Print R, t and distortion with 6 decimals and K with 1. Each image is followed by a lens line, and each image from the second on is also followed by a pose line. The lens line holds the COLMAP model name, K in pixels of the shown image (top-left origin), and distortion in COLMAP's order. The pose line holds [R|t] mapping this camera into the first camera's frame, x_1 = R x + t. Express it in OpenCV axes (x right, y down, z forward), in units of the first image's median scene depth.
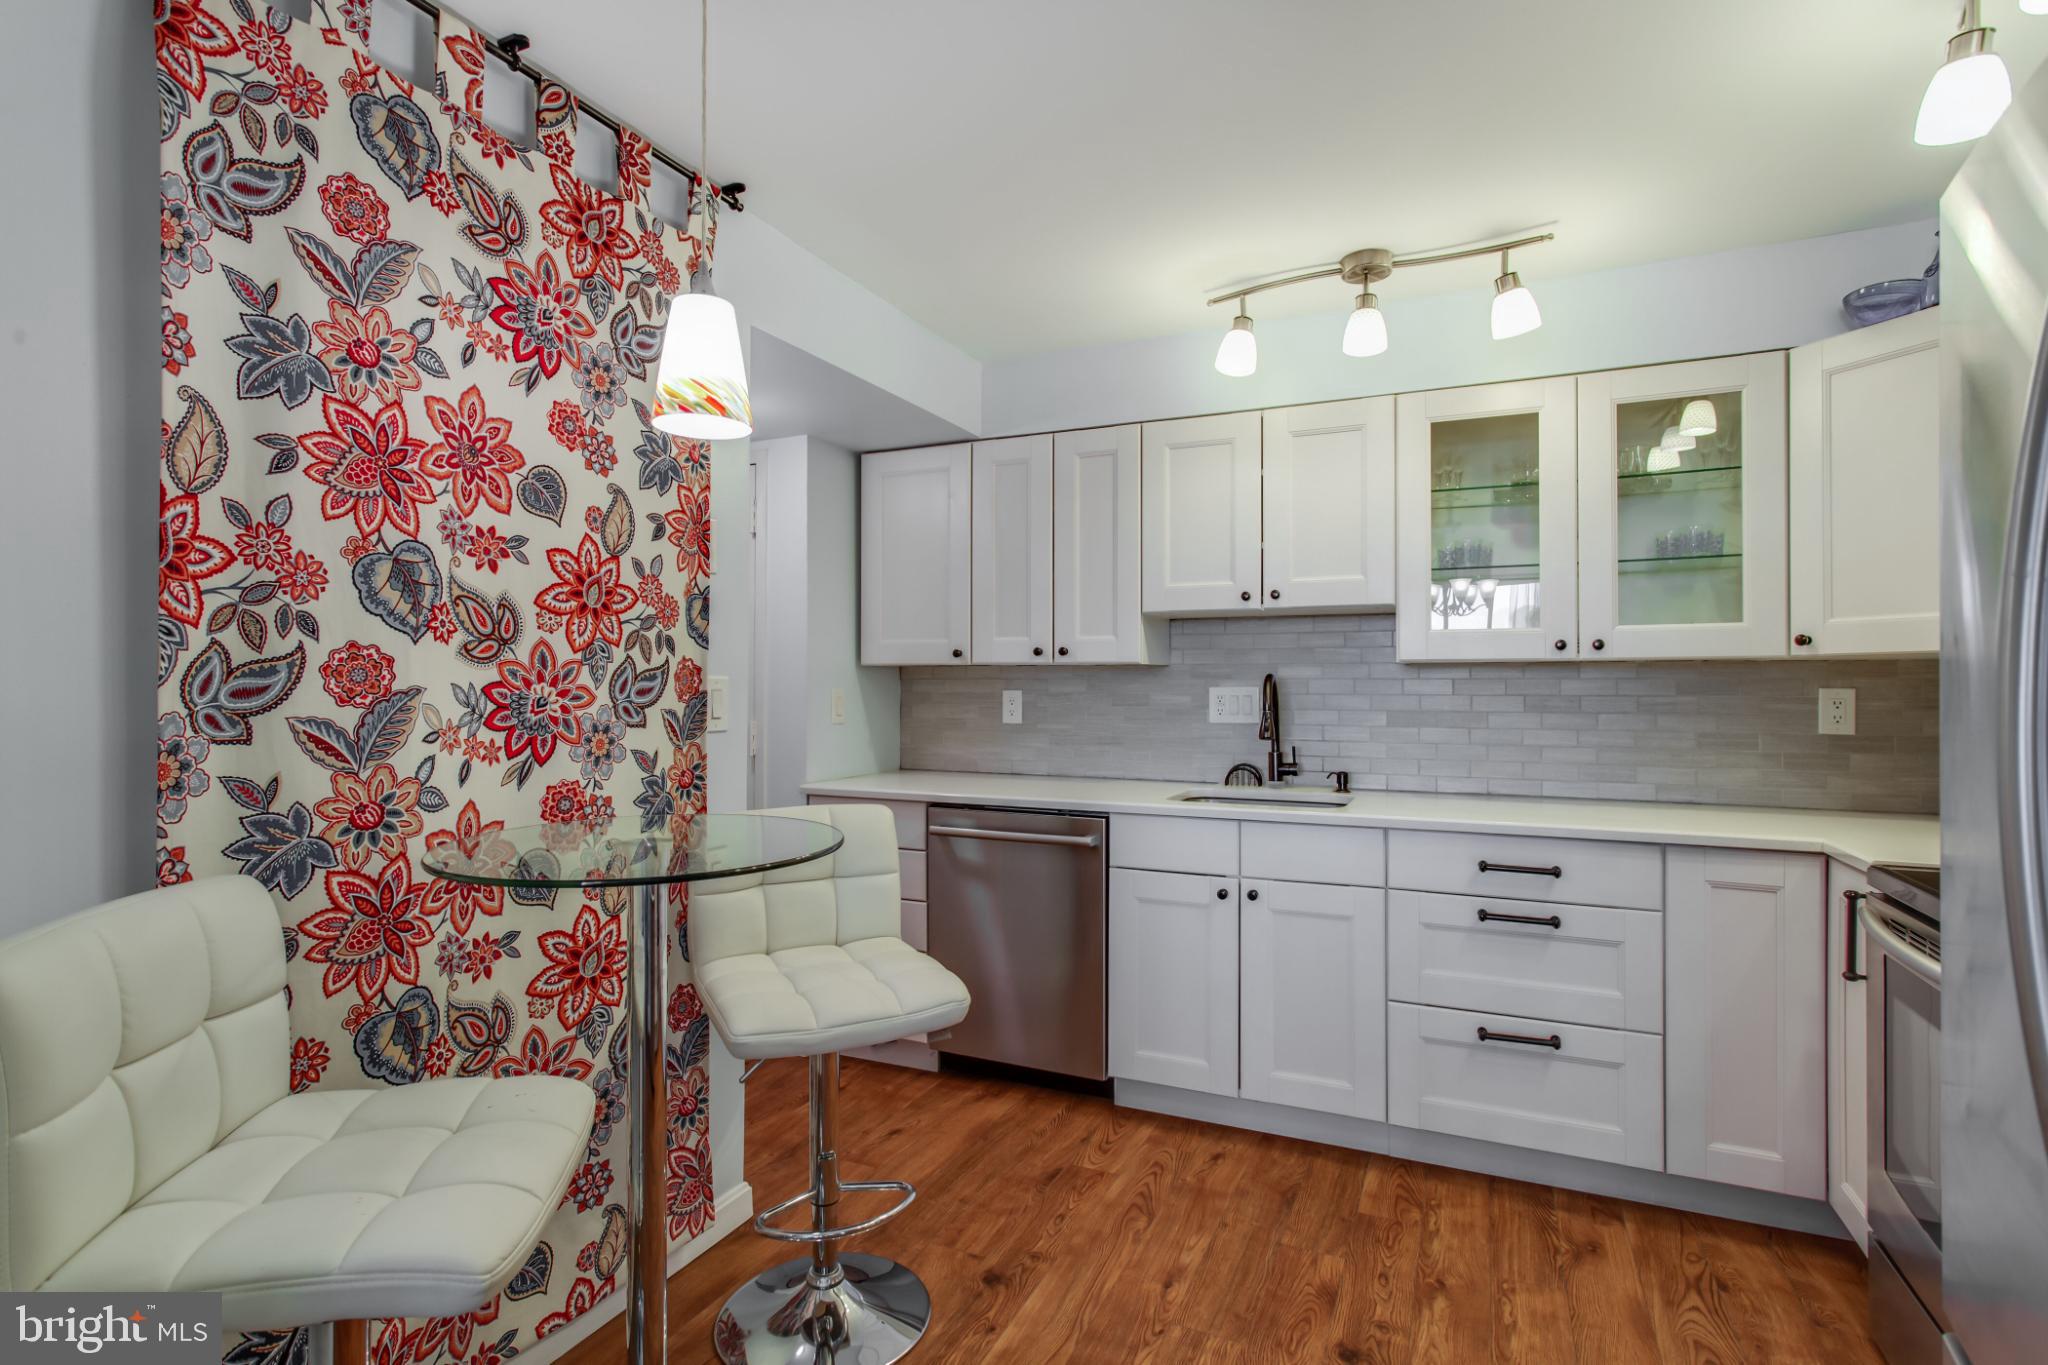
lens RADIAL K [[983.3, 0, 1032.1], [0, 983.3, 677.1], [0, 0, 1]] dist [-0.000276, 0.000512]
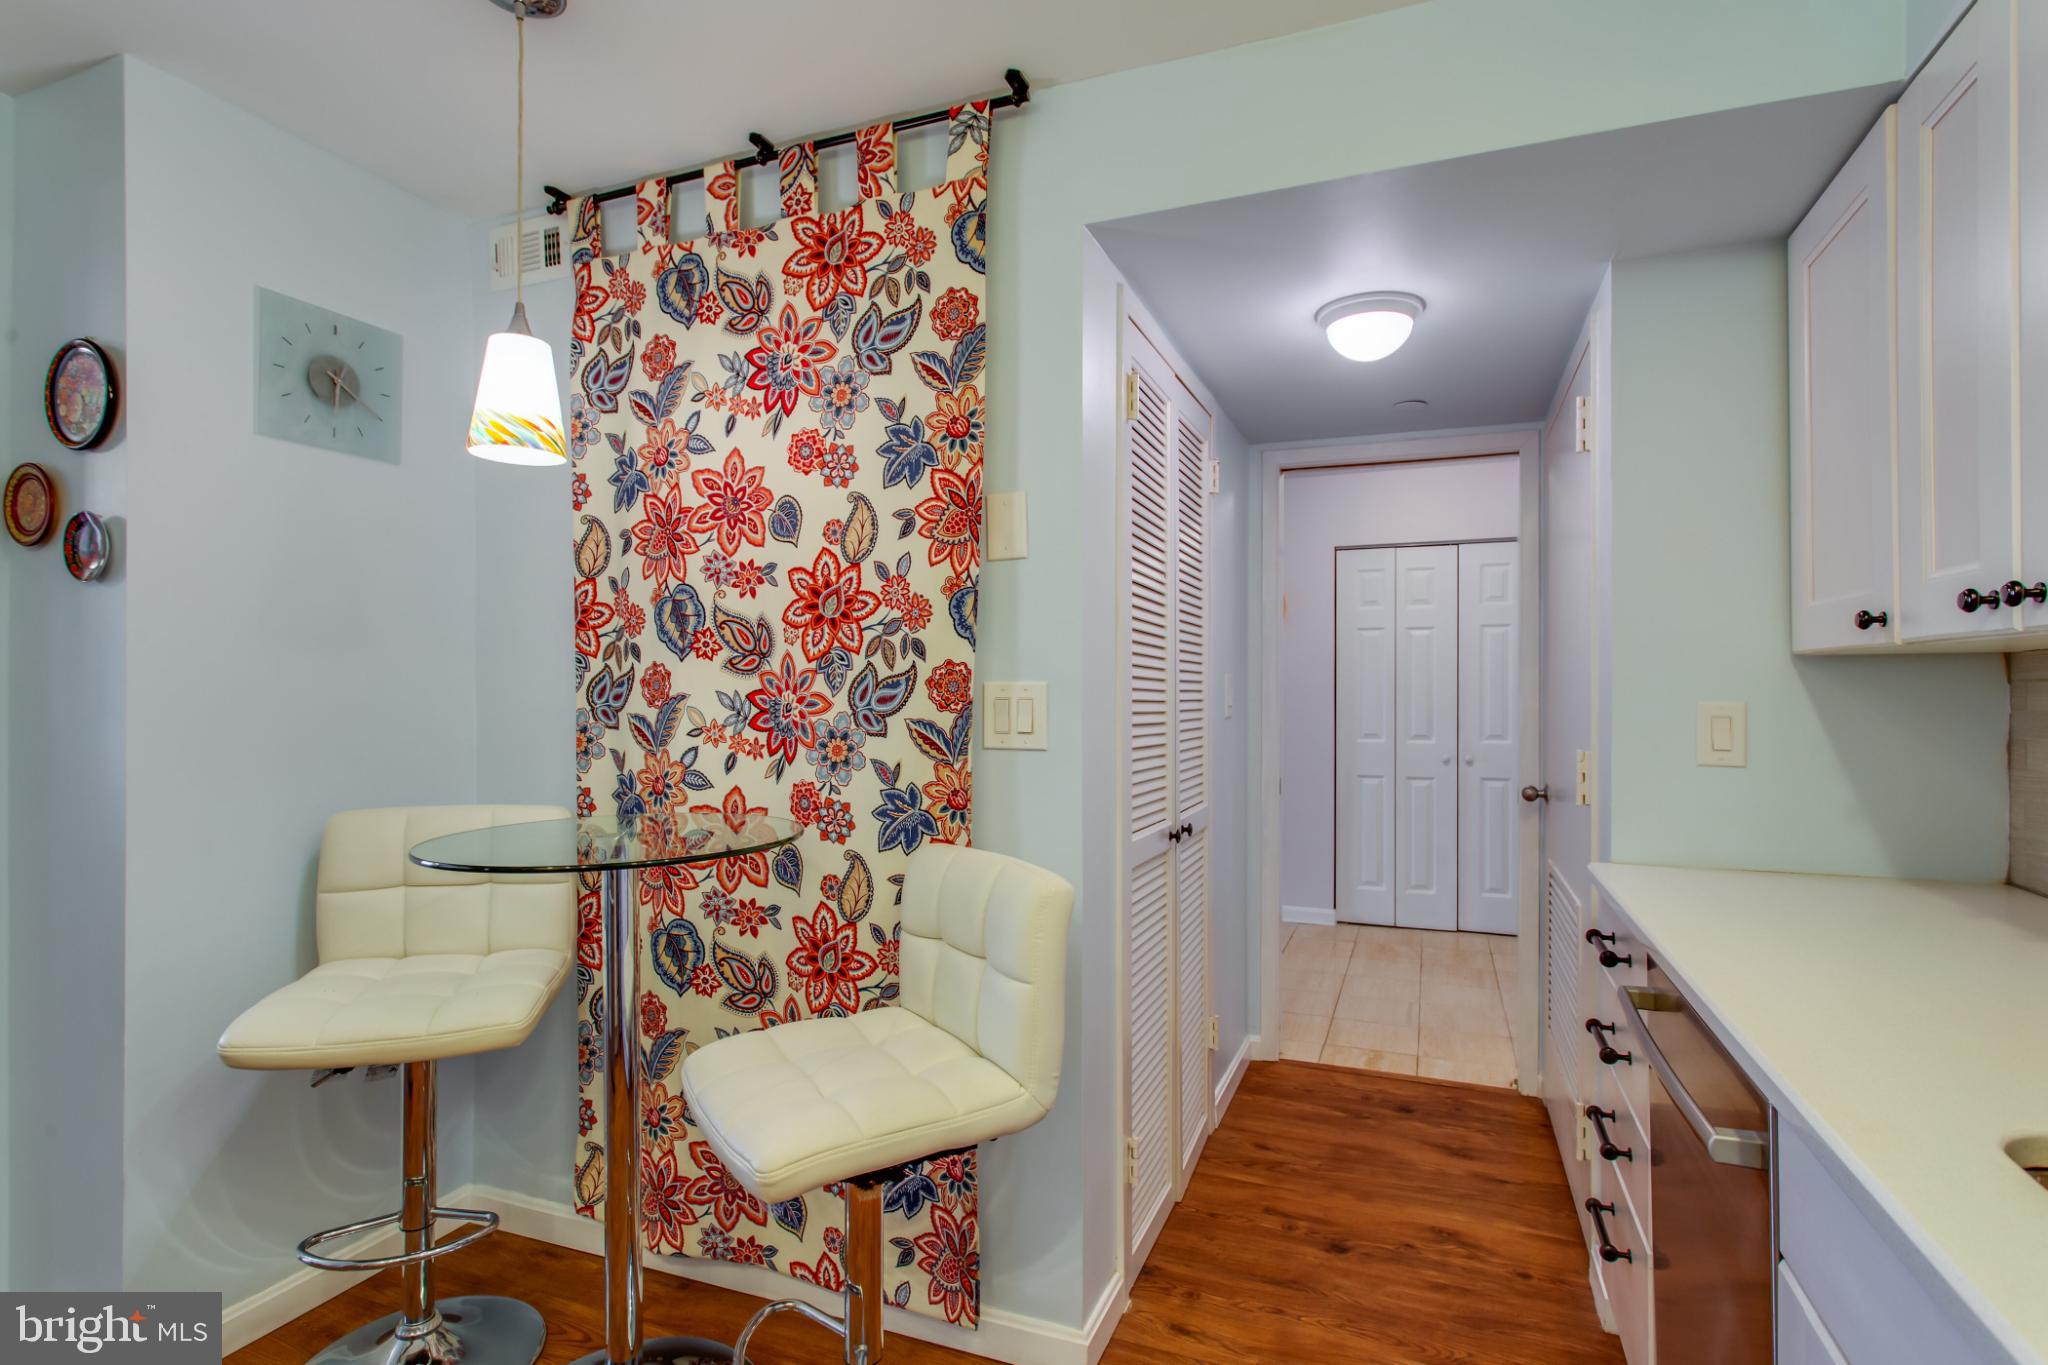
lens RADIAL K [[922.8, 0, 1024.5], [0, 922.8, 697.1], [0, 0, 1]] dist [-0.007648, -0.000023]
pose [[0.082153, -0.001303, -0.996619, 0.494668], [0.004669, 0.999989, -0.000922, 0.013566], [0.996609, -0.004578, 0.082158, 1.029409]]
